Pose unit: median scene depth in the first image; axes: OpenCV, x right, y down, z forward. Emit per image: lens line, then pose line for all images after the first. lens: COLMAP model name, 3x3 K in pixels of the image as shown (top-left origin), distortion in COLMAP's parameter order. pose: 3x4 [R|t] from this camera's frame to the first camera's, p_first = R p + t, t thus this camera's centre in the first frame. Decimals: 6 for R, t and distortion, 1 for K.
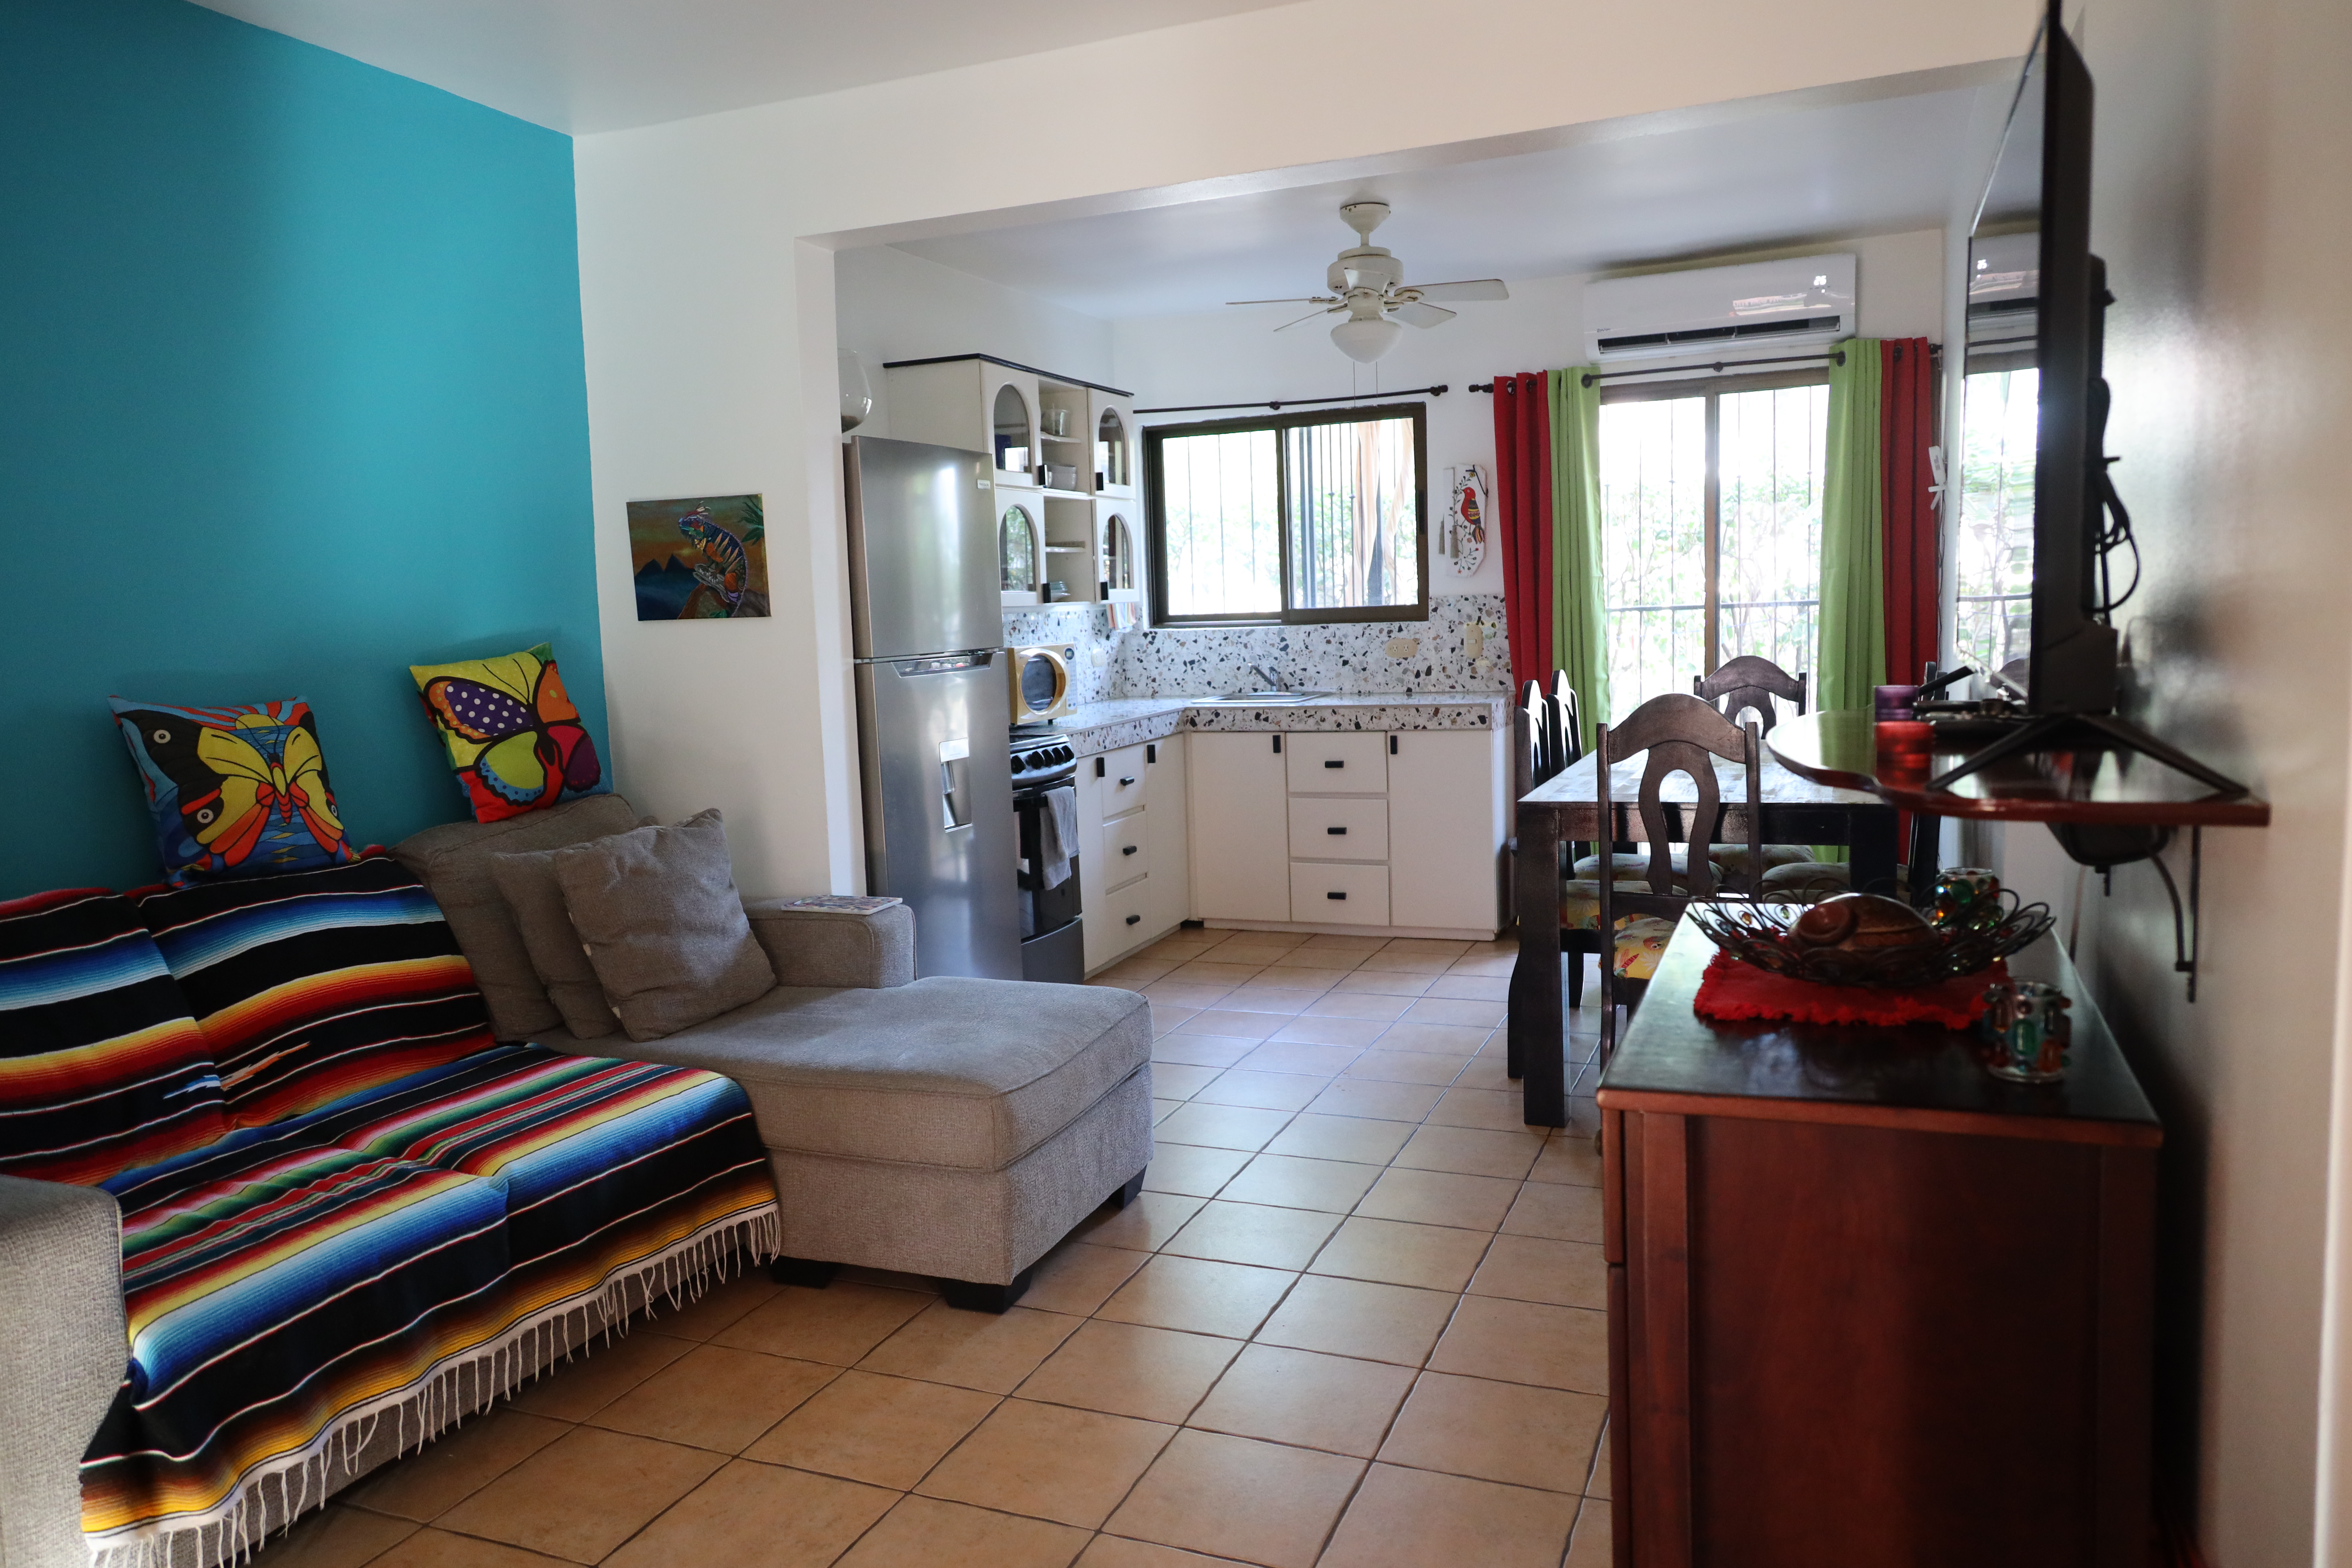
lens RADIAL K [[1629.3, 0, 1174.4], [0, 1629.3, 775.5], [0, 0, 1]] dist [0.032558, 0.002254]
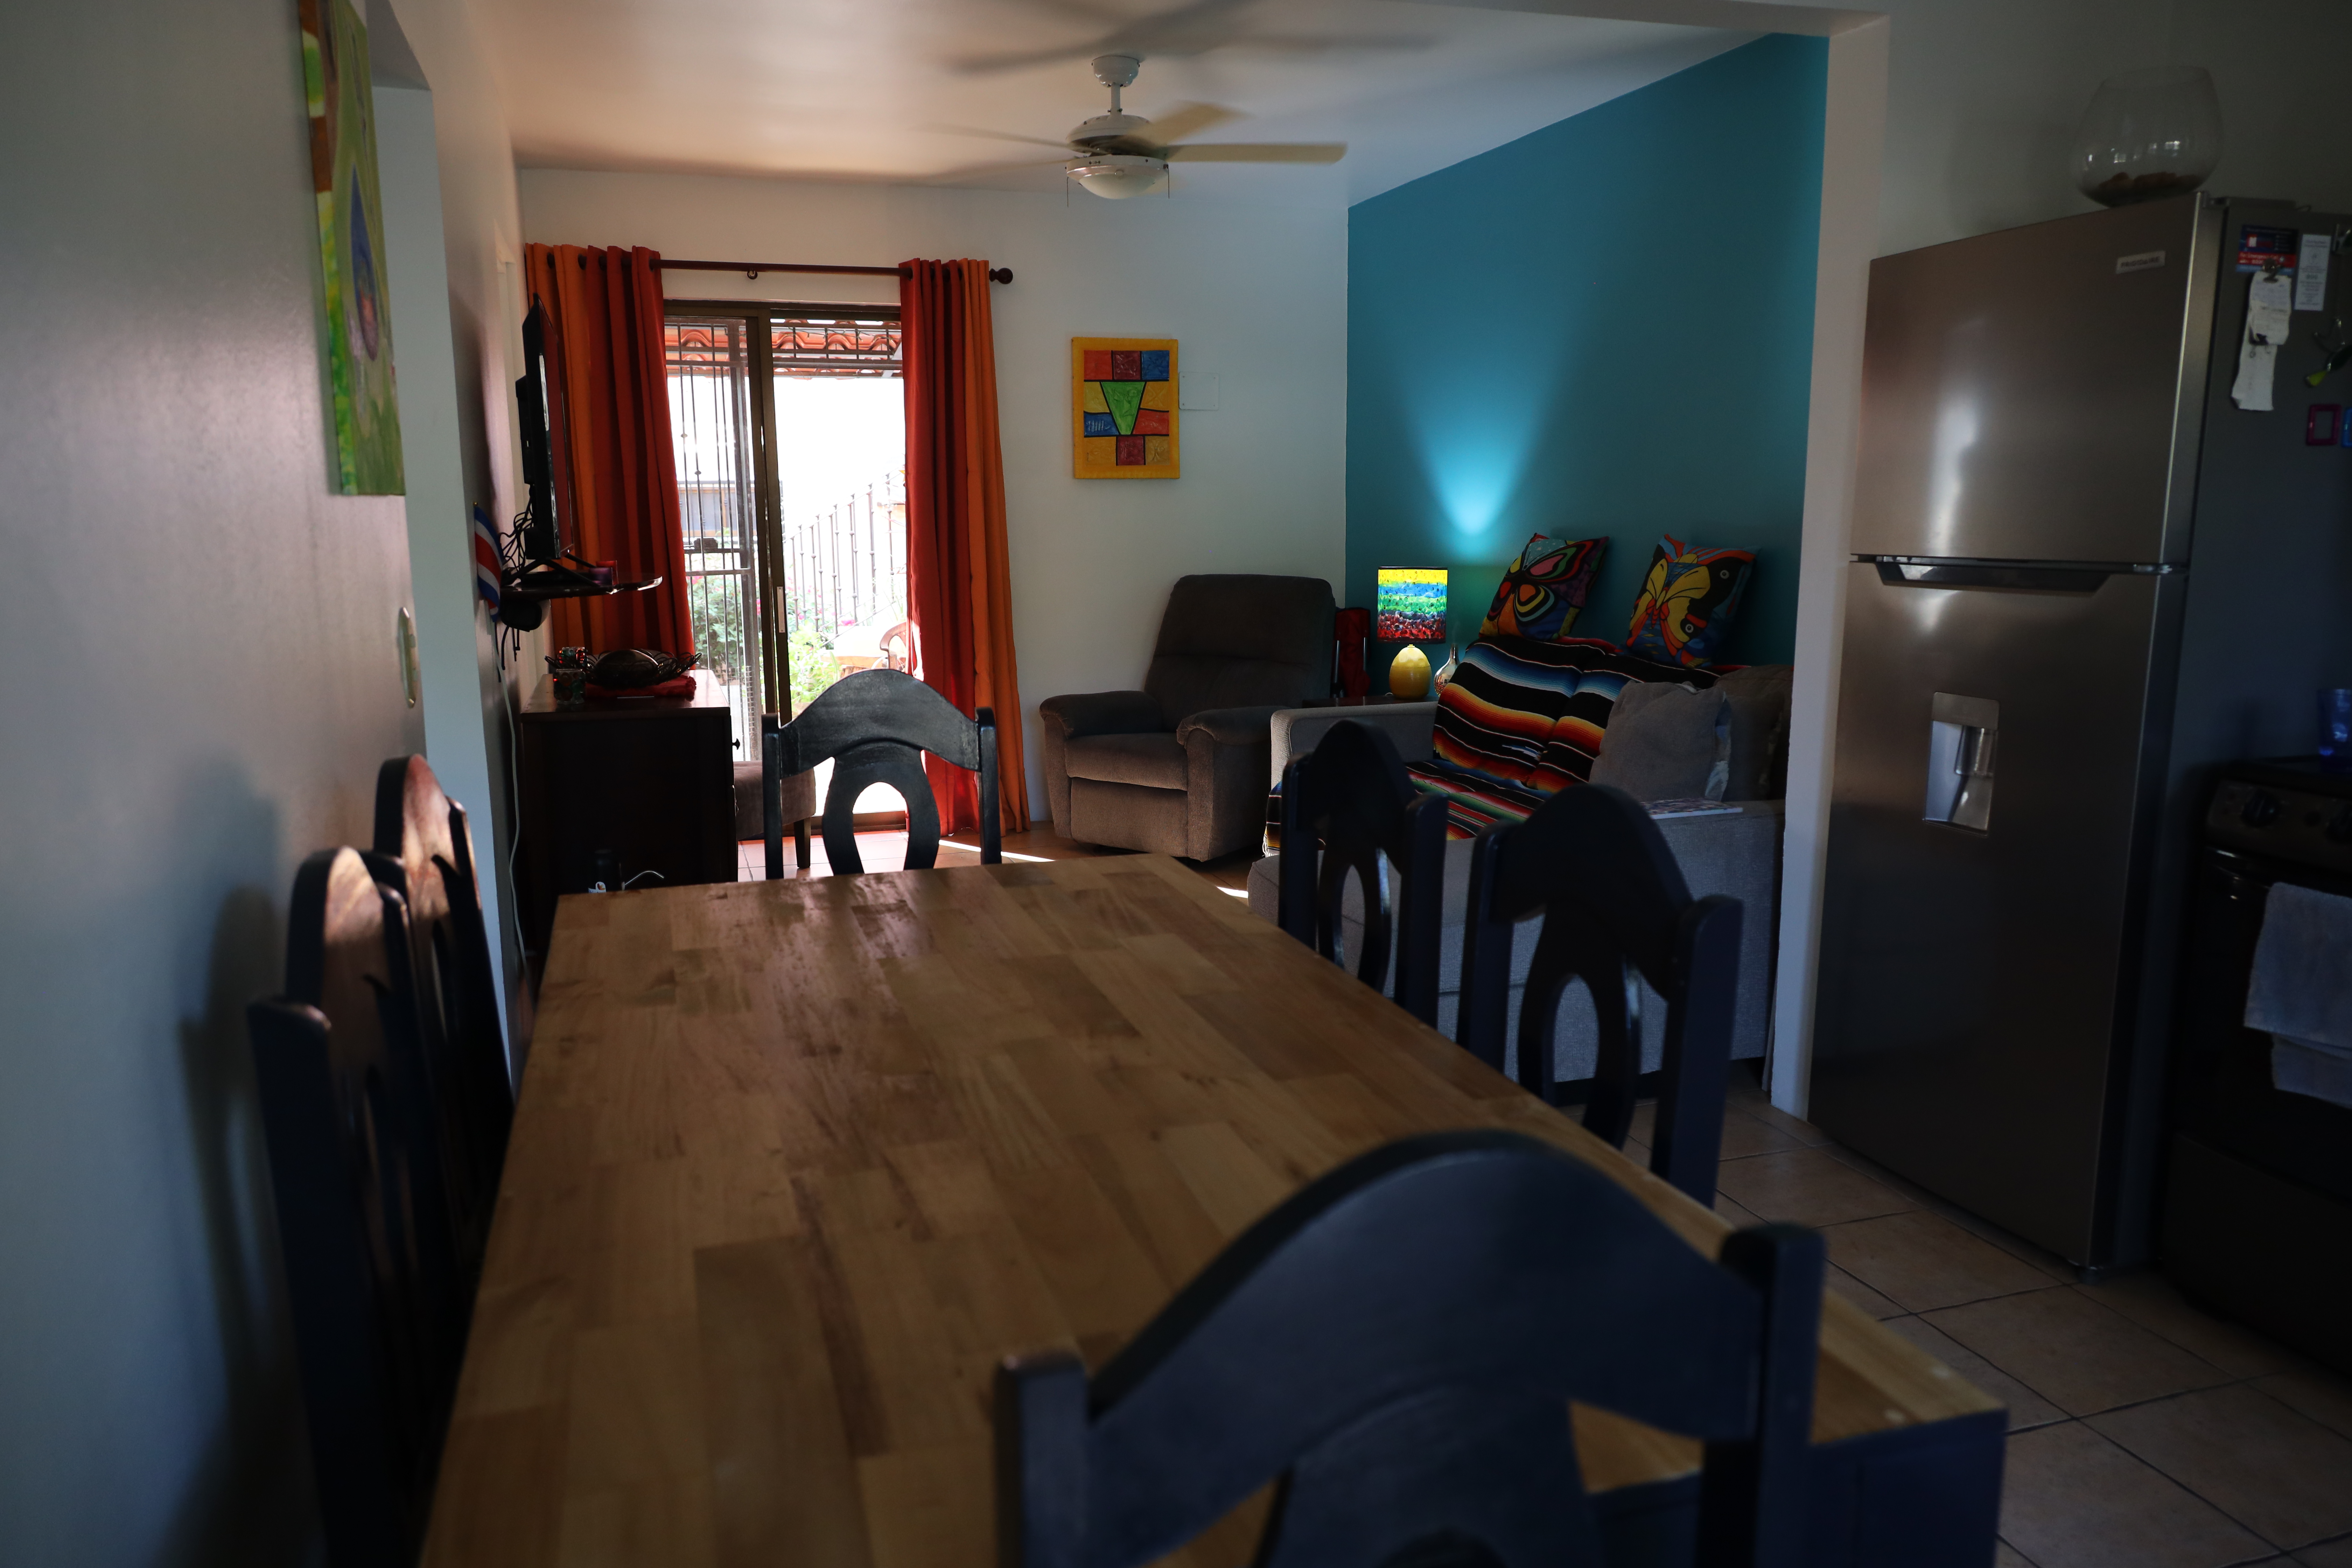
lens RADIAL K [[1652.8, 0, 1167.1], [0, 1652.8, 793.4], [0, 0, 1]] dist [0.033608, -0.002100]
pose [[-0.762045, 0.157247, -0.628141, 0.783926], [-0.026019, 0.961846, 0.272352, -0.230311], [0.647001, 0.223888, -0.728878, 1.889521]]
